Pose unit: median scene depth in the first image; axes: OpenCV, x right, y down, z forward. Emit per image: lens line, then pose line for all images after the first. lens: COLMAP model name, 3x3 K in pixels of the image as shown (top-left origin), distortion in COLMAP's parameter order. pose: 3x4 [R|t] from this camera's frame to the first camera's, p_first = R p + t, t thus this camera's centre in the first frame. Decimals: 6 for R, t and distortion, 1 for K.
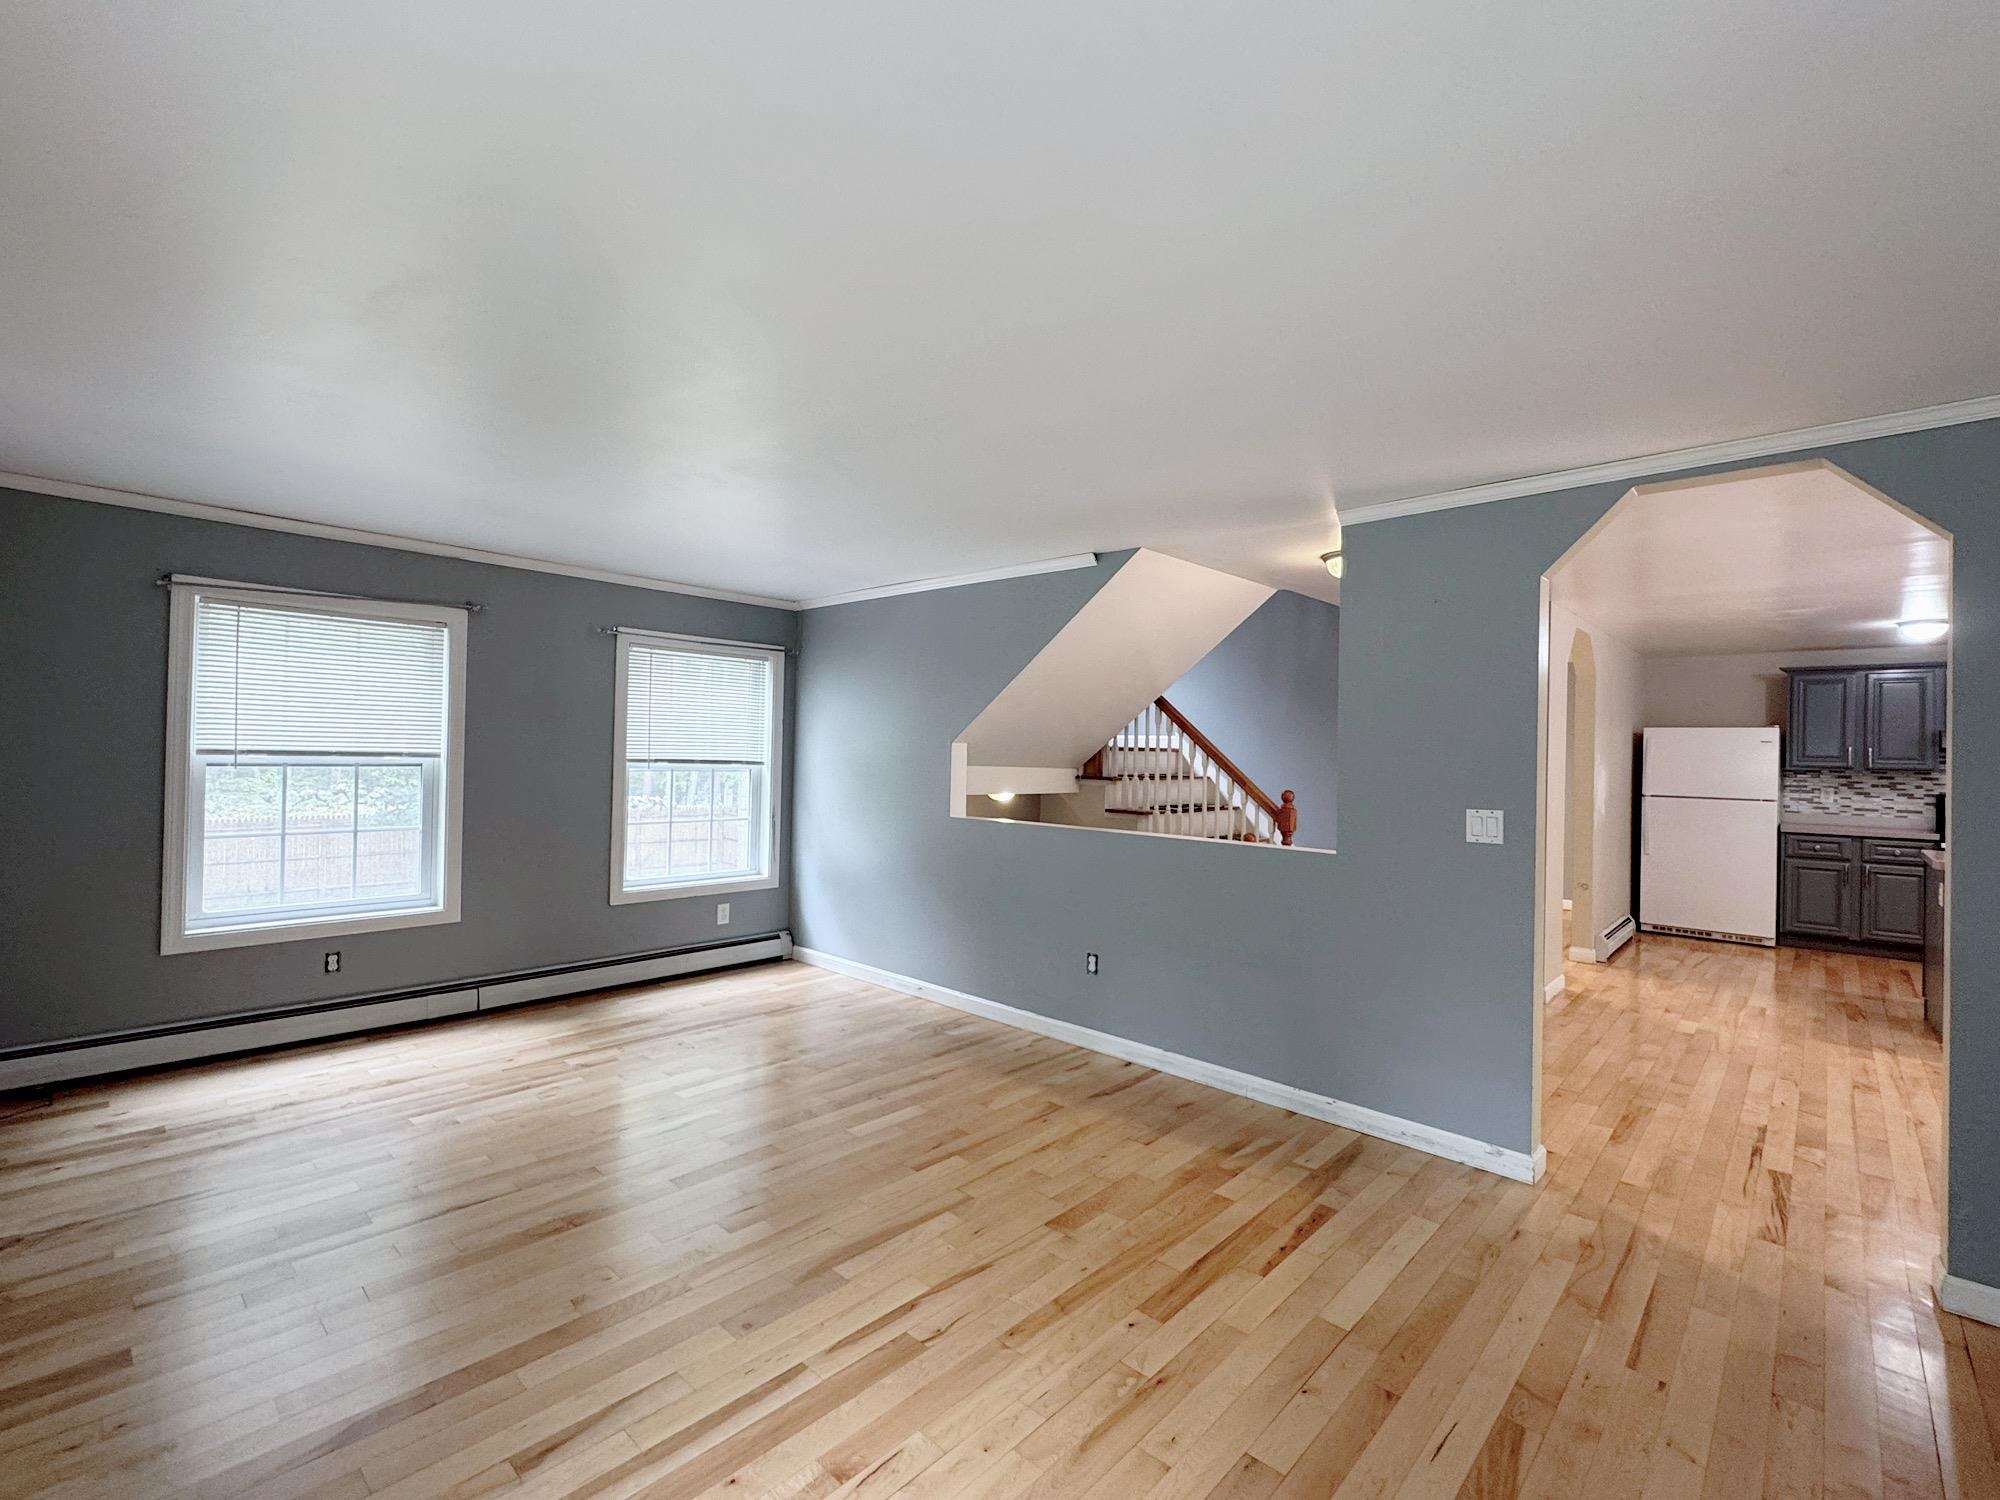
lens RADIAL K [[1033.8, 0, 1020.7], [0, 1033.8, 749.6], [0, 0, 1]] dist [-0.000022, 0.000373]
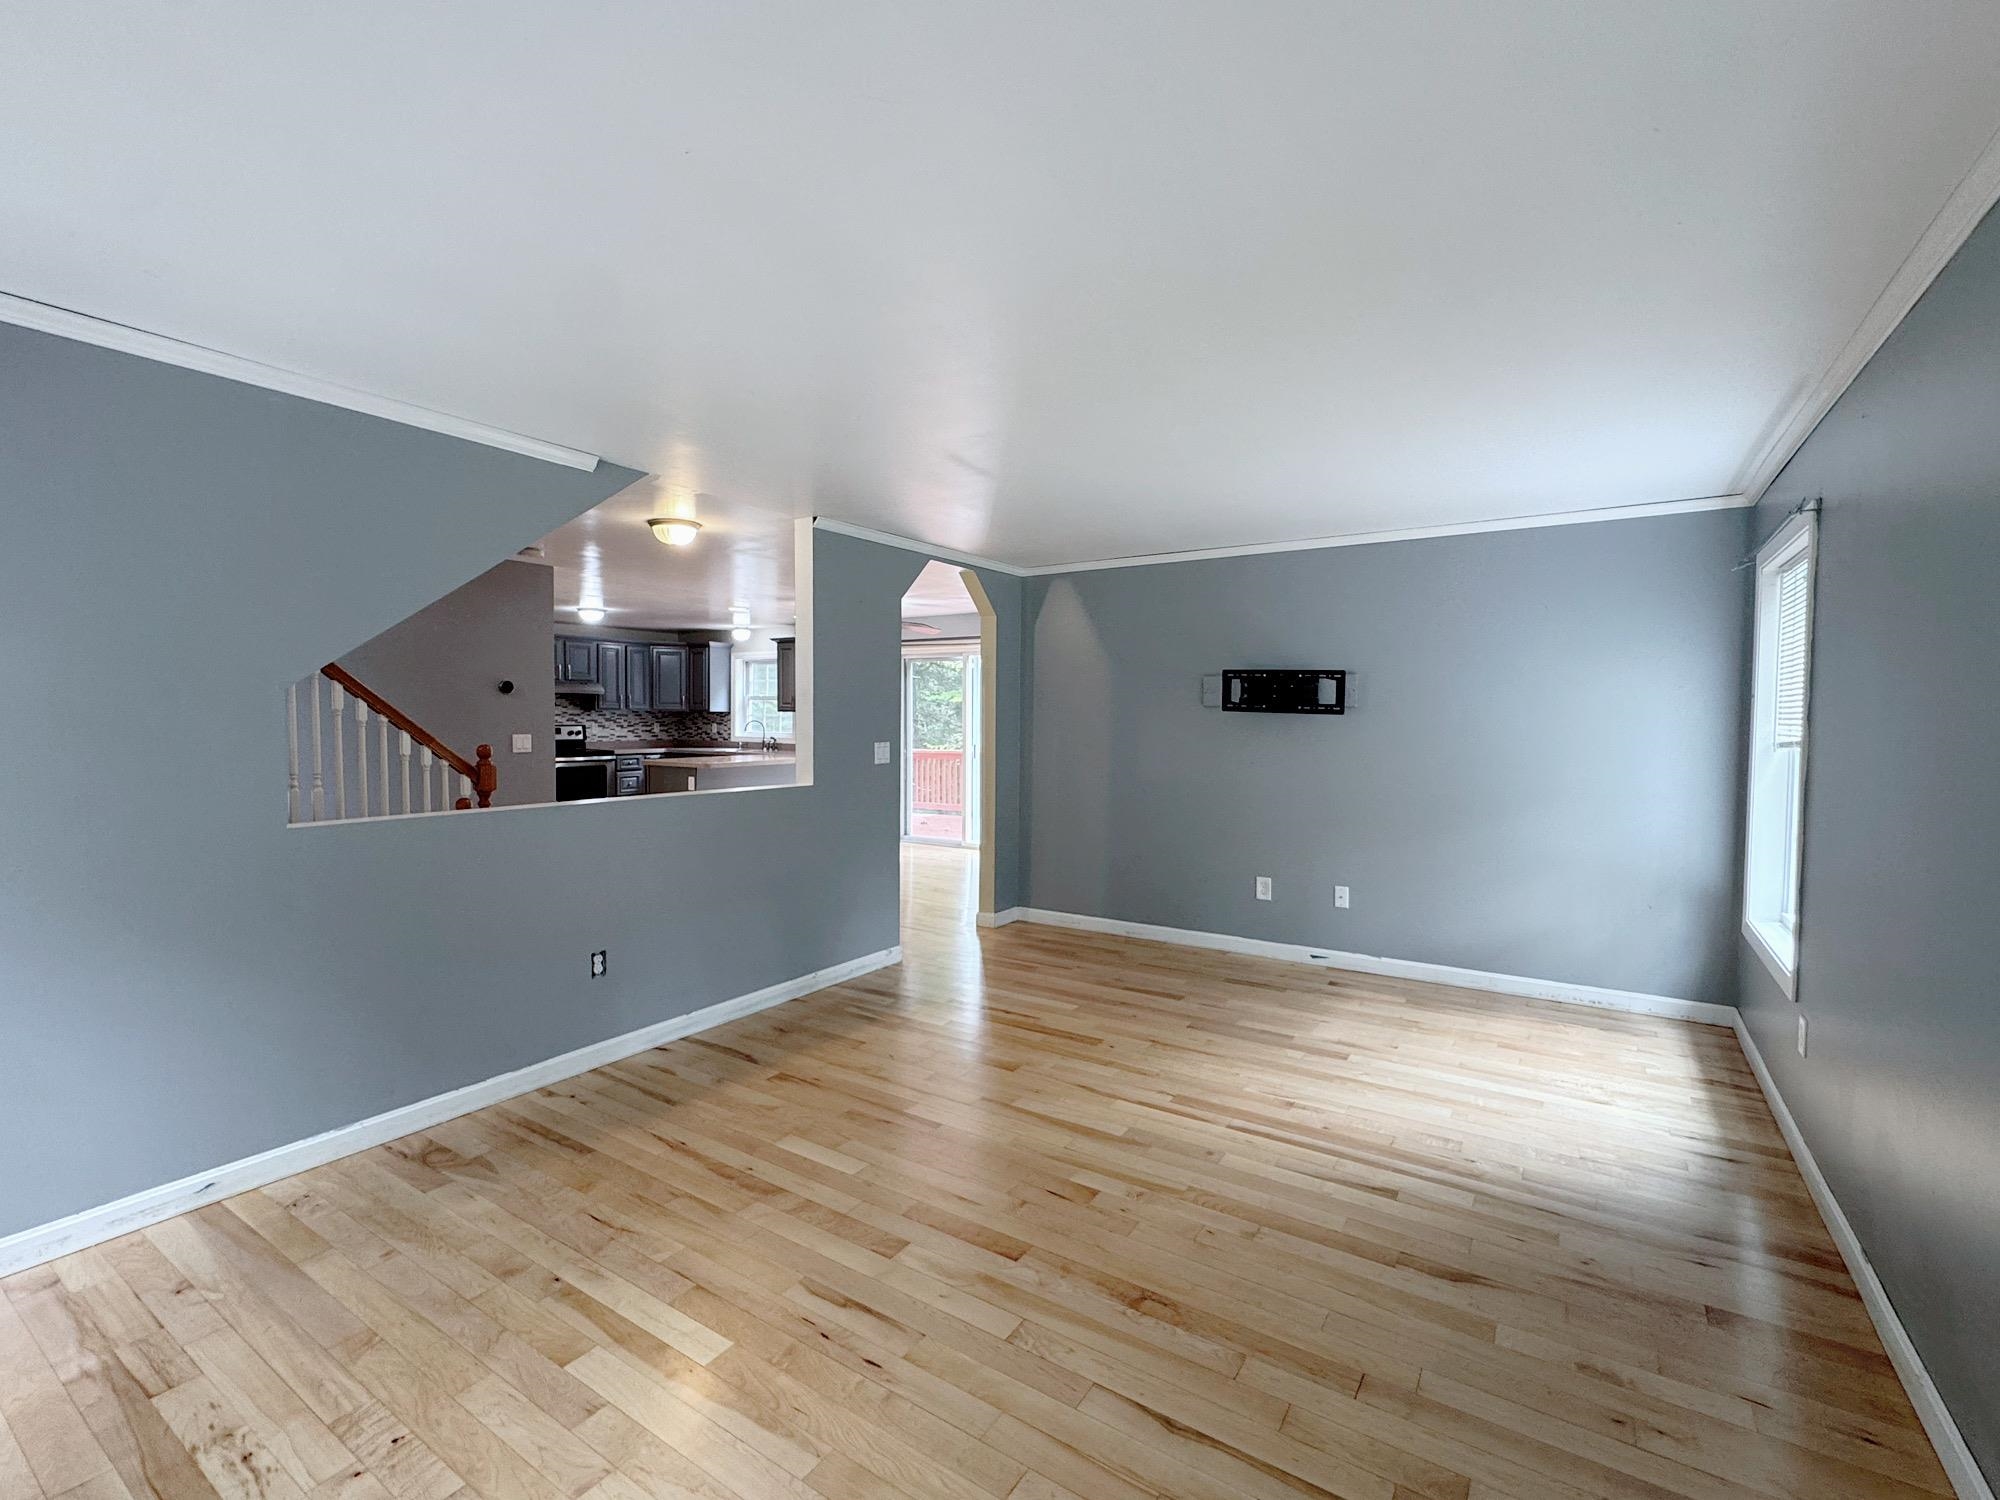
lens RADIAL K [[1033.8, 0, 1020.7], [0, 1033.8, 749.6], [0, 0, 1]] dist [-0.000022, 0.000373]
pose [[-0.311990, -0.055462, 0.948465, -0.851062], [-0.018511, 0.998460, 0.052297, -0.013166], [-0.949905, -0.001241, -0.312536, 0.990207]]
